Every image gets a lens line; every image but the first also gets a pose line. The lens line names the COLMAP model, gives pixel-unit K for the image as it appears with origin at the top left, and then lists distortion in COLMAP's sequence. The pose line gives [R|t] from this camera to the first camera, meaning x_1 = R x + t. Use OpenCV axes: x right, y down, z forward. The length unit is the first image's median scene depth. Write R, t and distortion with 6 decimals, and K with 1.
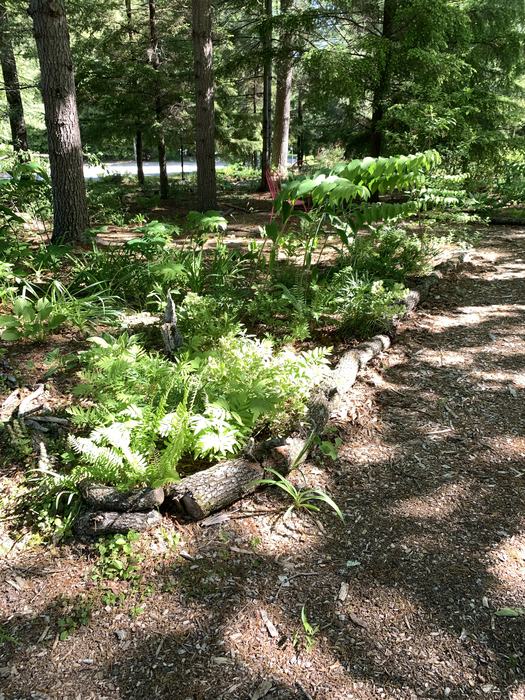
lens RADIAL K [[545.7, 0, 262.5], [0, 545.7, 350.0], [0, 0, 1]] dist [0.030528, -0.001445]
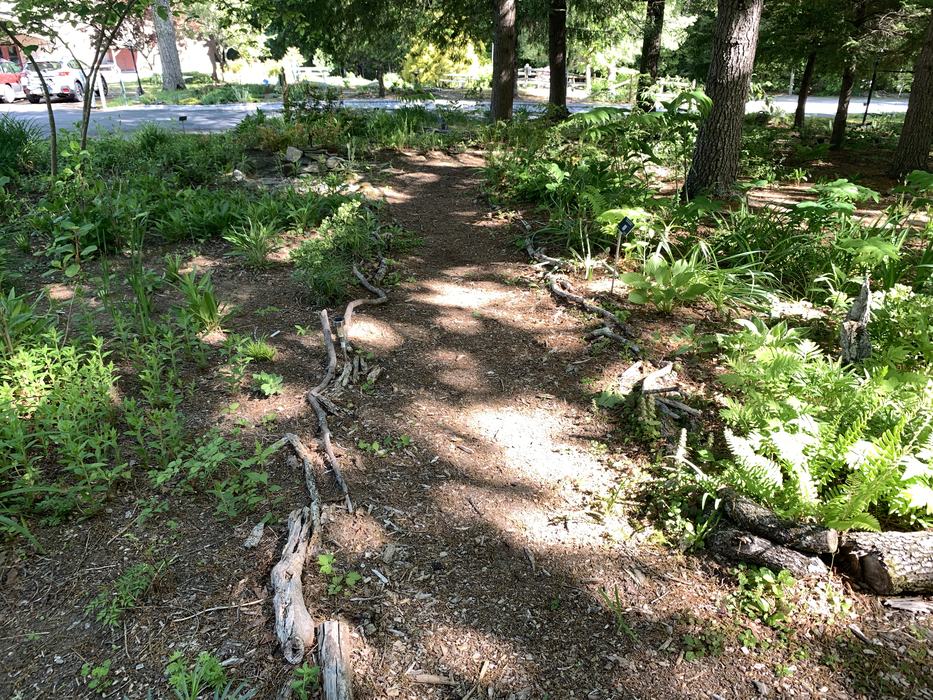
lens RADIAL K [[727.3, 0, 466.5], [0, 727.3, 350.0], [0, 0, 1]] dist [0.030528, -0.001445]
pose [[0.827950, 0.226632, -0.512969, -0.136145], [-0.223364, 0.972287, 0.069043, 0.050298], [0.514400, 0.057414, 0.855626, -0.118856]]
